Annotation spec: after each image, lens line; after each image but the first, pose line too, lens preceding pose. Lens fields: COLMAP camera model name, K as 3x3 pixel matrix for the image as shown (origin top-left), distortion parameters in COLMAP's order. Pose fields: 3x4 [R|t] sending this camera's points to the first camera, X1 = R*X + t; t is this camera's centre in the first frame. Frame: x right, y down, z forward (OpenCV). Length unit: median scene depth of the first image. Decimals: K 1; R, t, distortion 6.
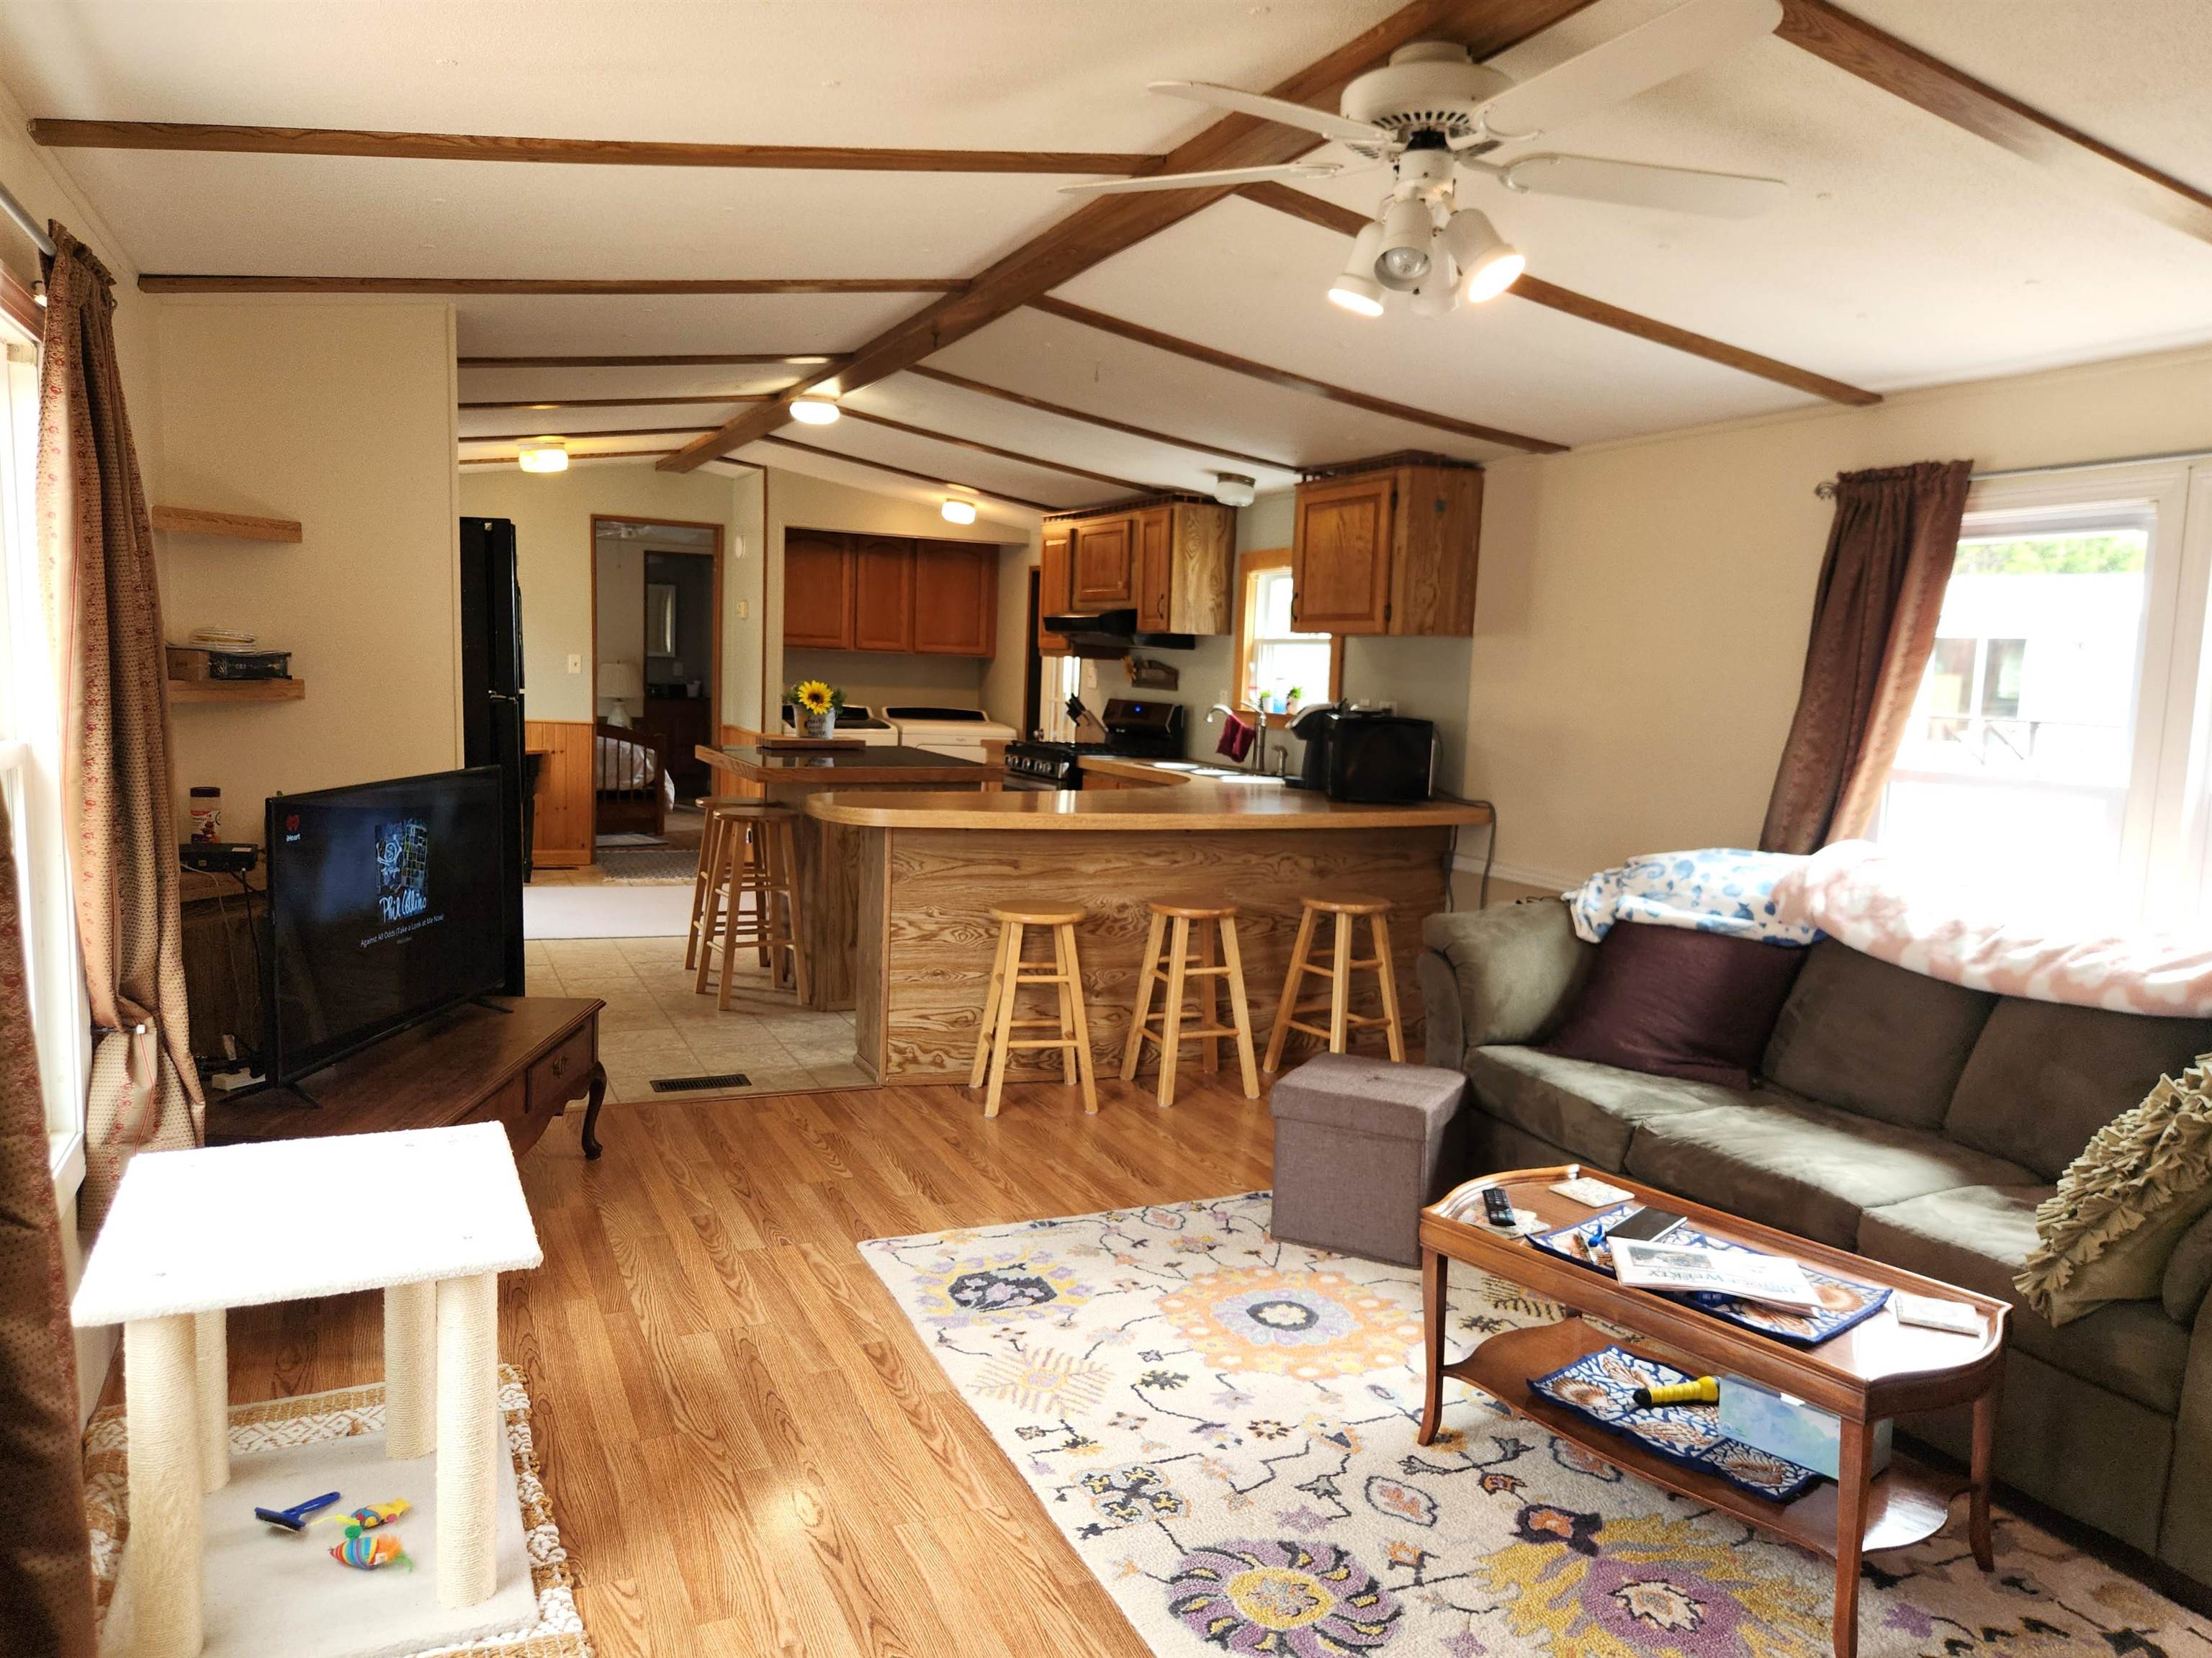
lens RADIAL K [[1494.5, 0, 1104.9], [0, 1494.5, 830.3], [0, 0, 1]] dist [0.032983, -0.006479]
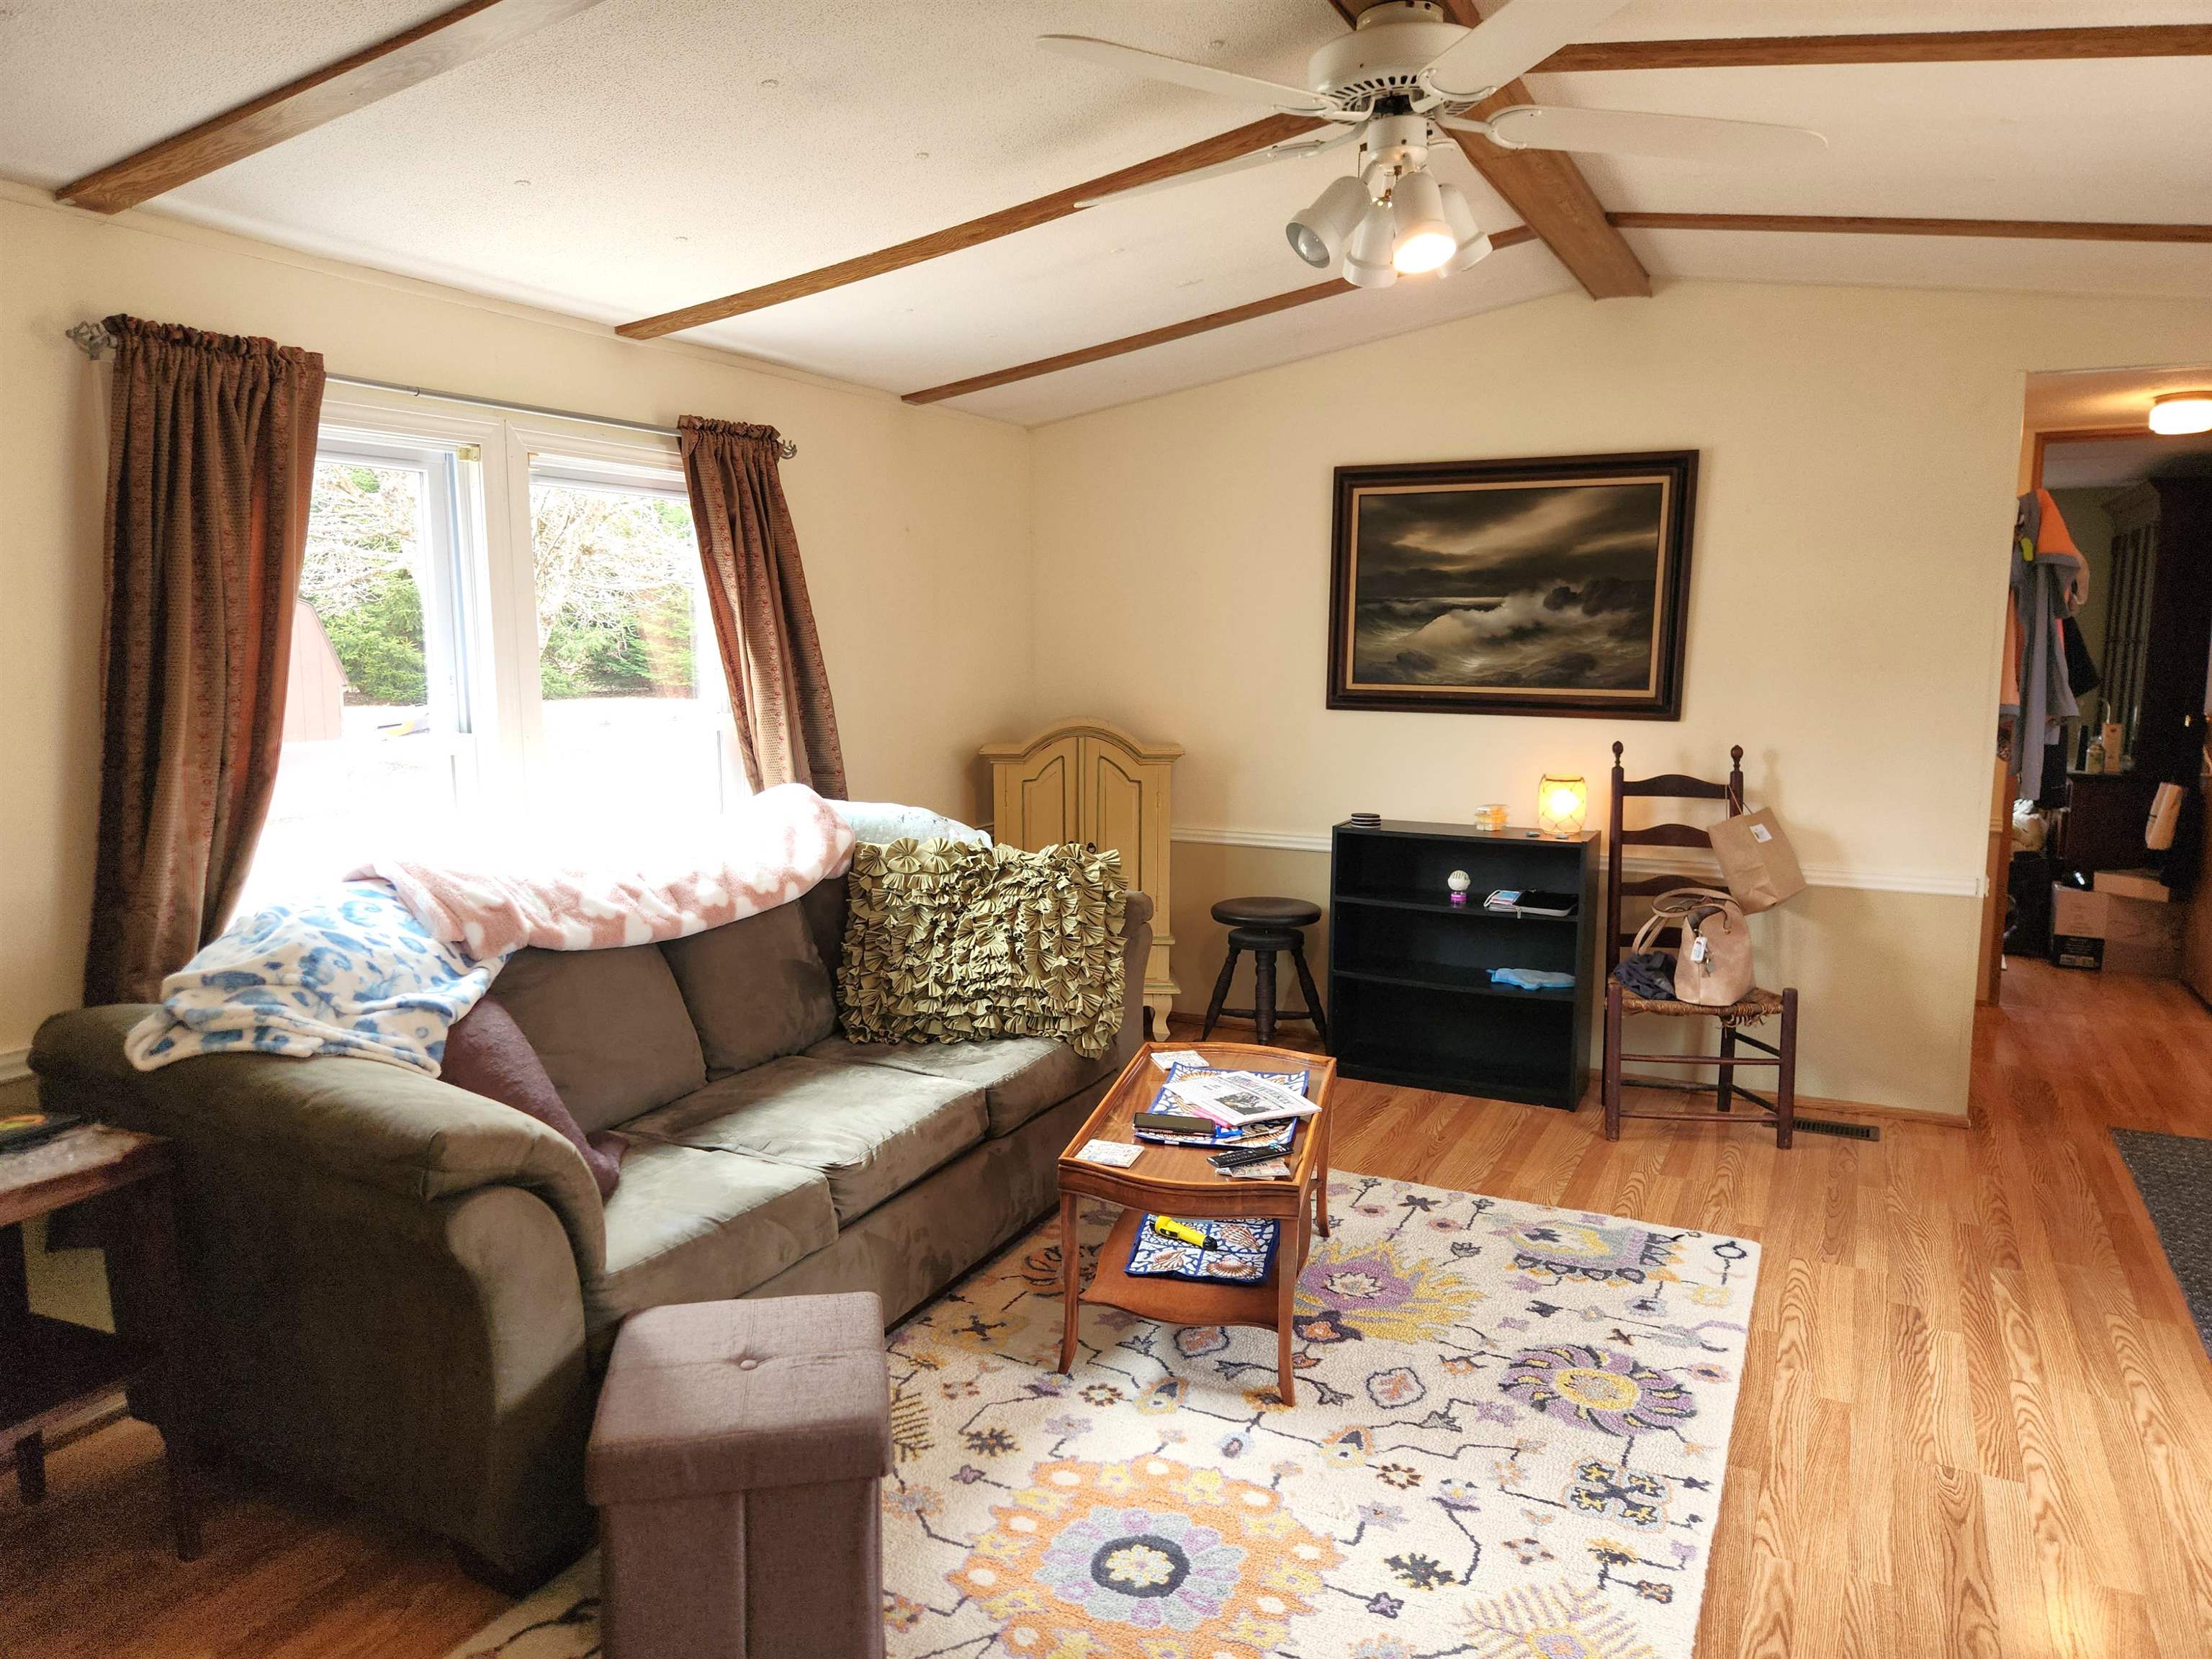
lens RADIAL K [[1494.6, 0, 1048.2], [0, 1494.6, 830.9], [0, 0, 1]] dist [0.032983, -0.006479]
pose [[-0.600116, -0.152993, 0.785146, -0.458880], [0.062568, 0.969554, 0.236750, -0.239678], [-0.797462, 0.191202, -0.572273, 1.723603]]
